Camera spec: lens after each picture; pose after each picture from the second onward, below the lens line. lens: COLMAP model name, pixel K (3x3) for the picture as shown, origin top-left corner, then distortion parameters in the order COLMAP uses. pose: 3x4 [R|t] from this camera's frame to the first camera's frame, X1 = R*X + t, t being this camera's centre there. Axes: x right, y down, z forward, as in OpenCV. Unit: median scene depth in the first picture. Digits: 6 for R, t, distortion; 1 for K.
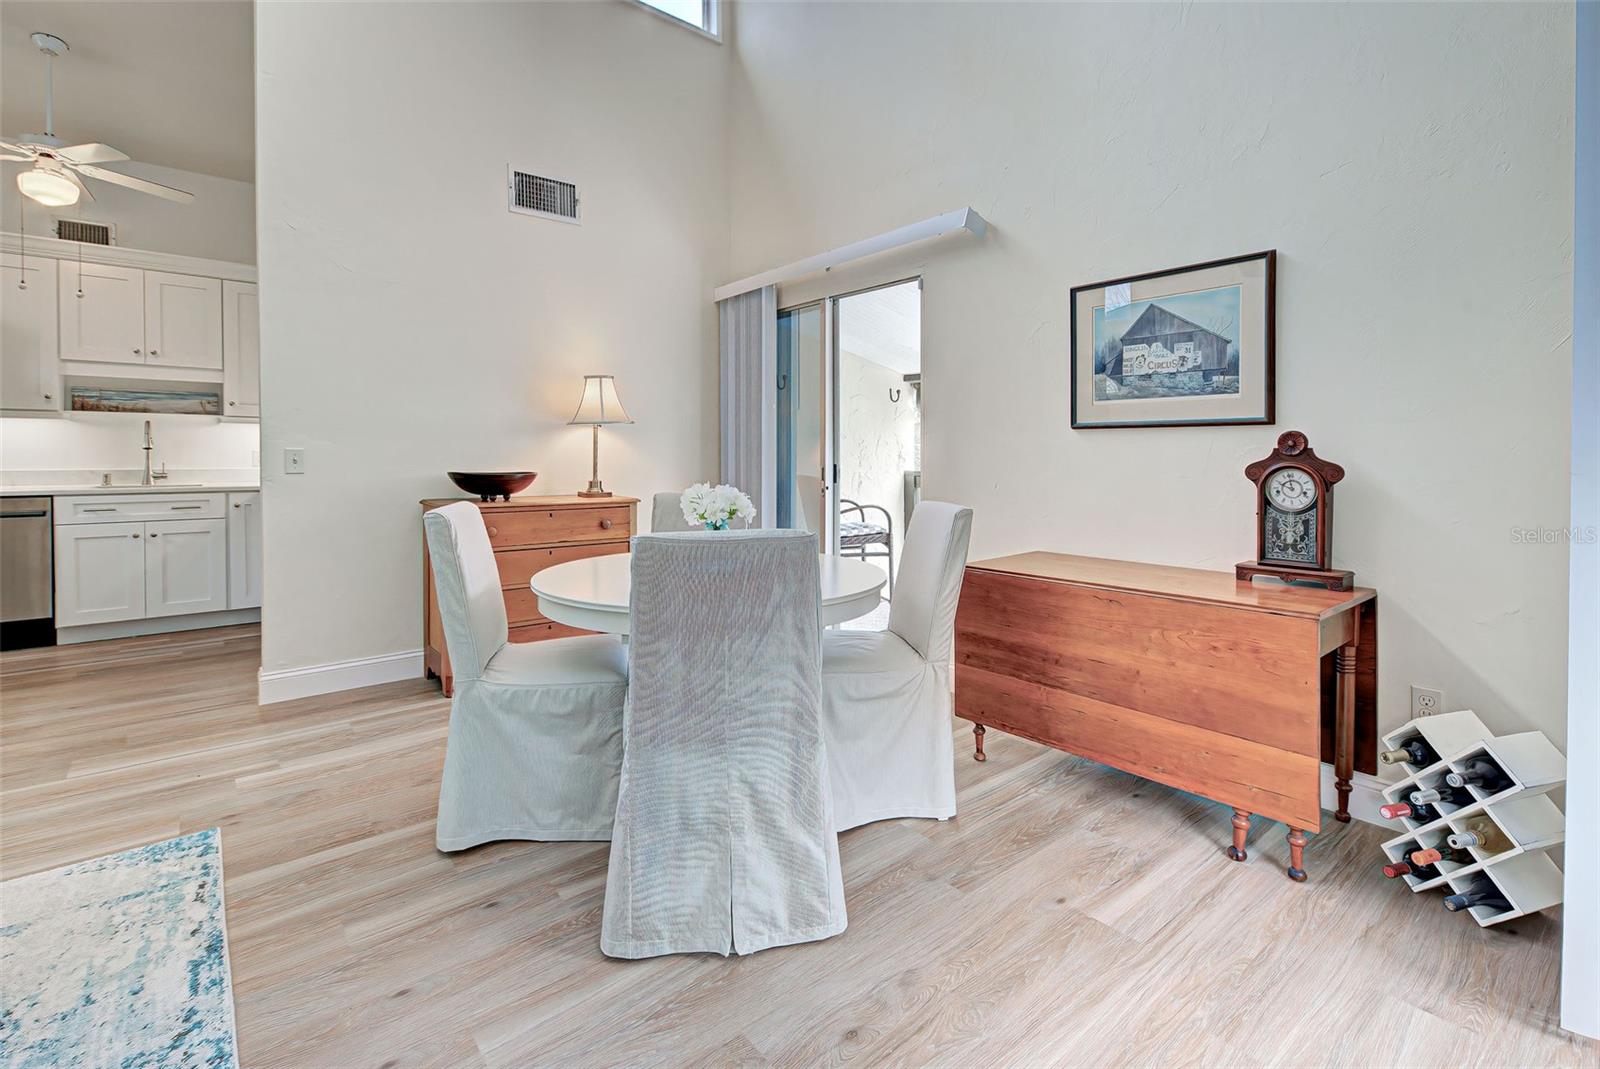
lens RADIAL K [[733.1, 0, 743.1], [0, 733.1, 461.3], [0, 0, 1]] dist [0.010216, -0.004126]
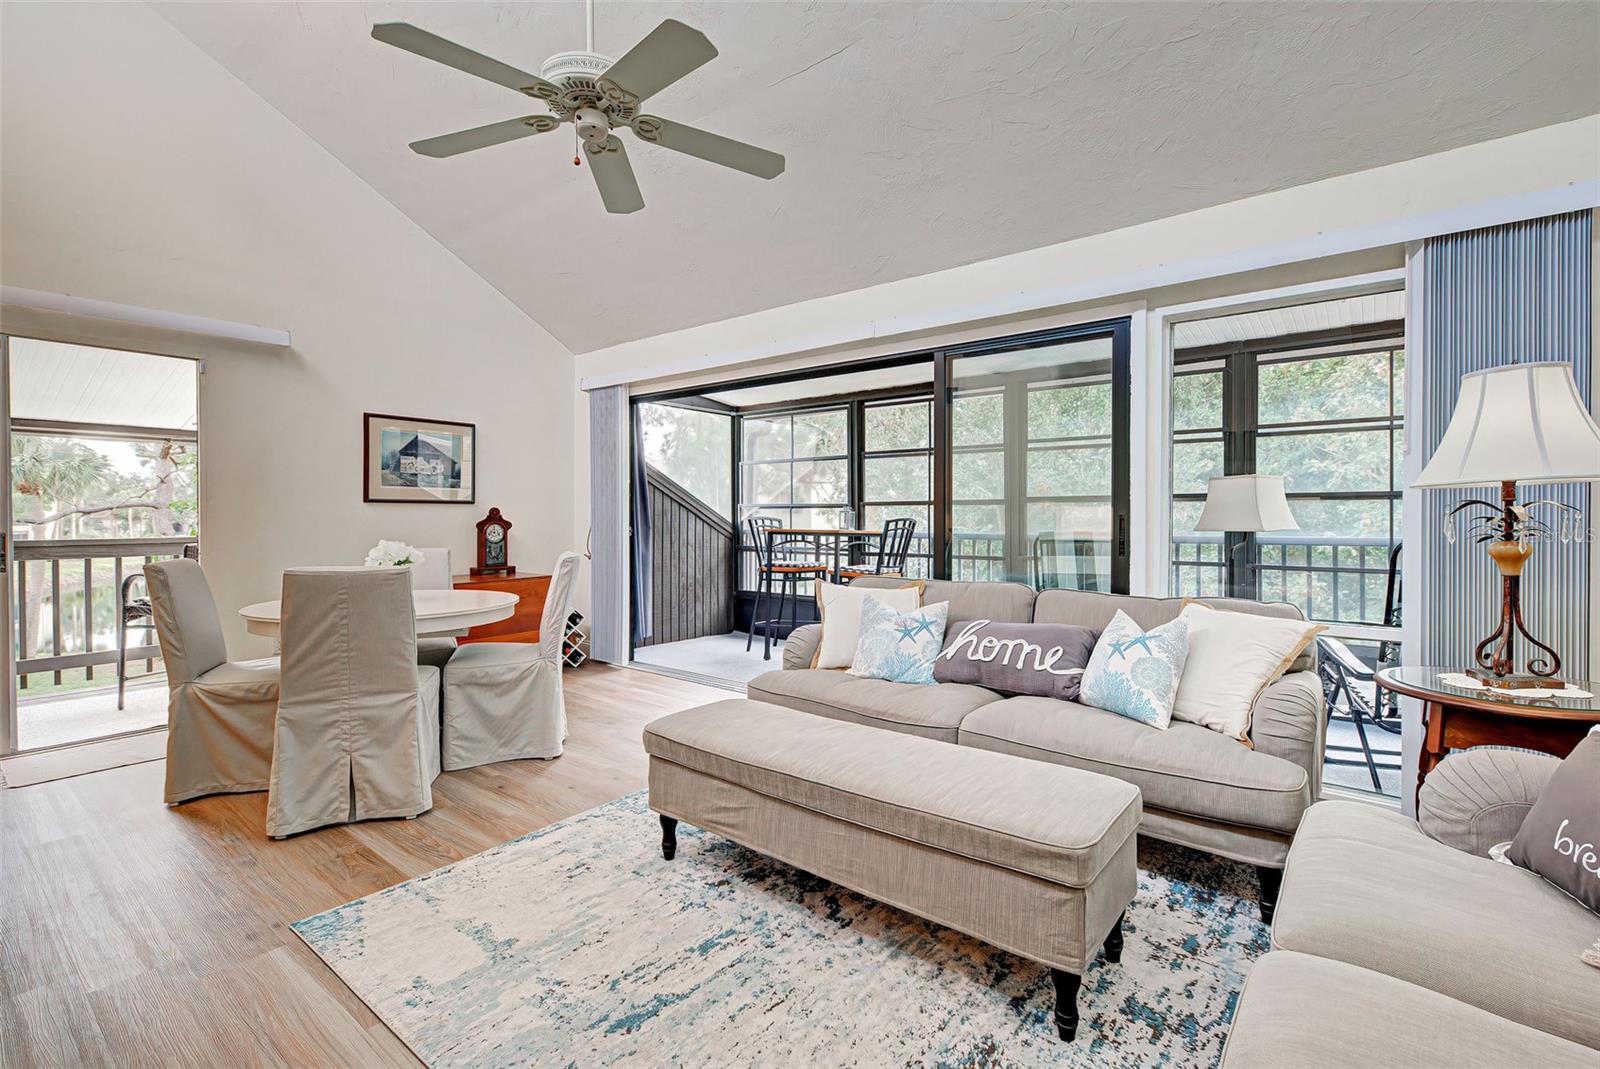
lens RADIAL K [[733.1, 0, 855.4], [0, 733.1, 508.0], [0, 0, 1]] dist [0.010216, -0.004126]
pose [[-0.272195, -0.003378, 0.962236, -1.846051], [0.002032, 0.999990, 0.004085, -0.048092], [-0.962240, 0.003067, -0.272185, 0.551162]]
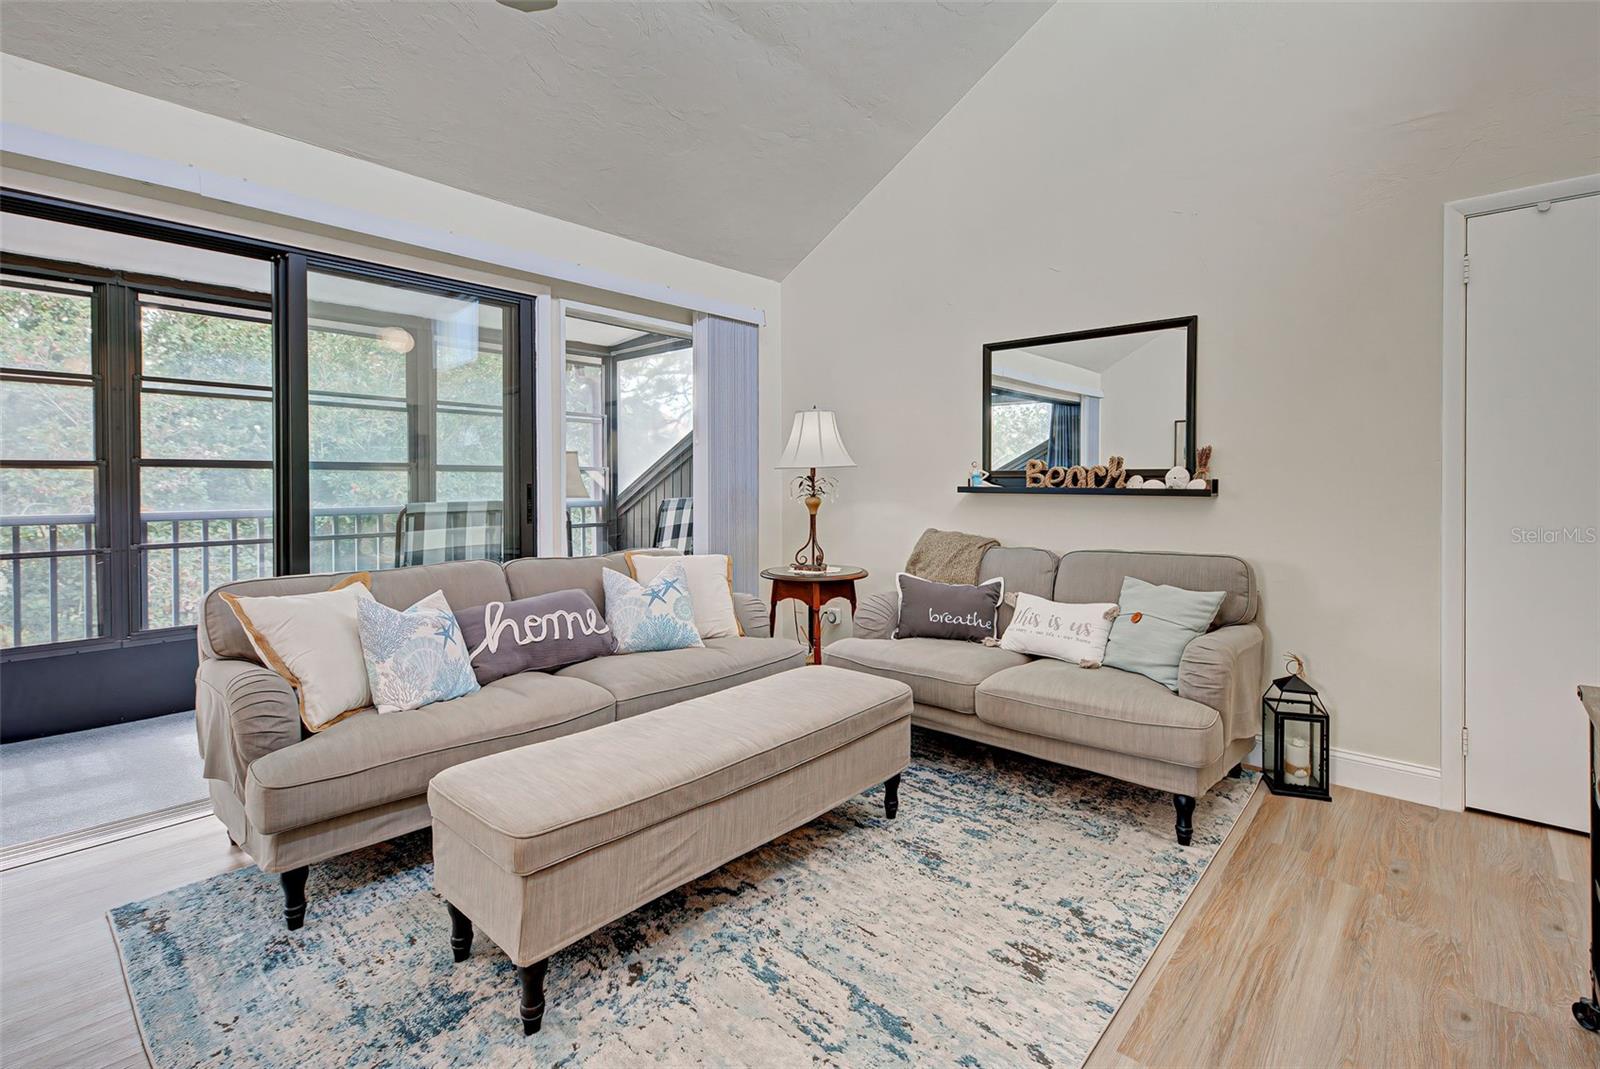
lens RADIAL K [[733.1, 0, 768.5], [0, 733.1, 490.5], [0, 0, 1]] dist [0.010216, -0.004126]
pose [[-0.984620, -0.009056, -0.174474, -0.771575], [-0.011128, 0.999879, 0.010901, -0.036171], [0.174354, 0.012675, -0.984601, 1.261142]]
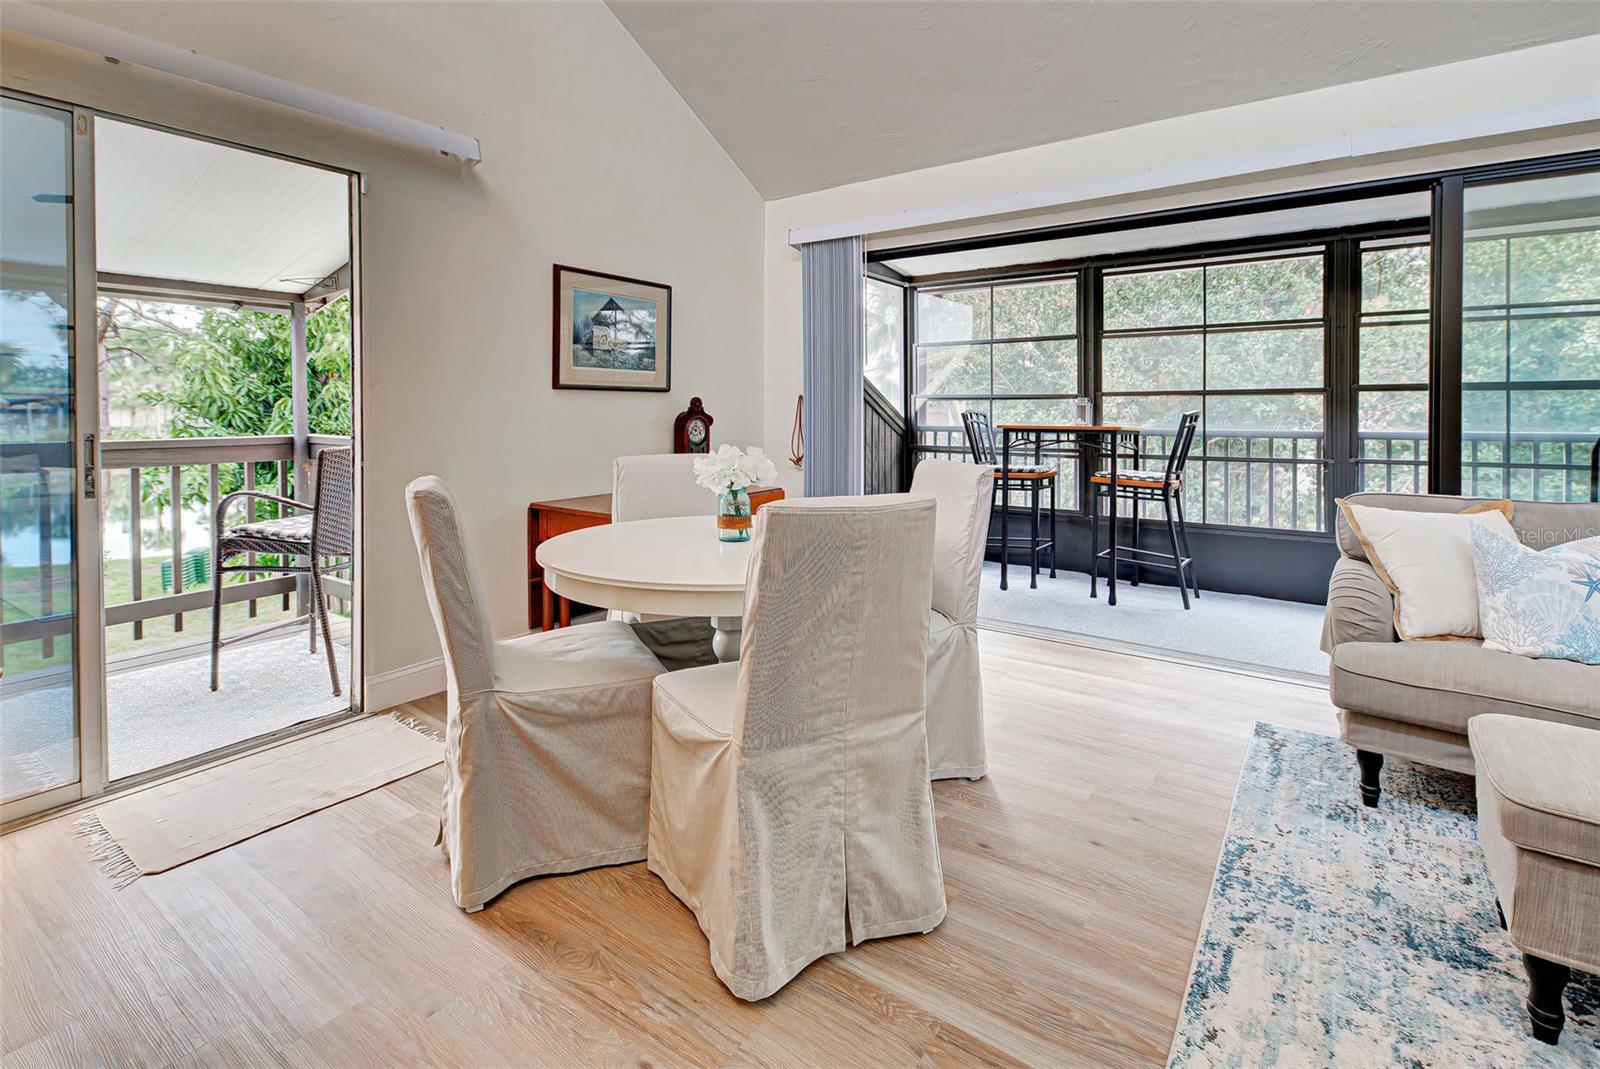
lens RADIAL K [[733.1, 0, 848.3], [0, 733.1, 417.5], [0, 0, 1]] dist [0.010216, -0.004126]
pose [[-0.329278, -0.021946, 0.943978, -1.053401], [0.000806, 0.999723, 0.023524, -0.034149], [-0.944233, 0.008507, -0.329169, 1.268680]]
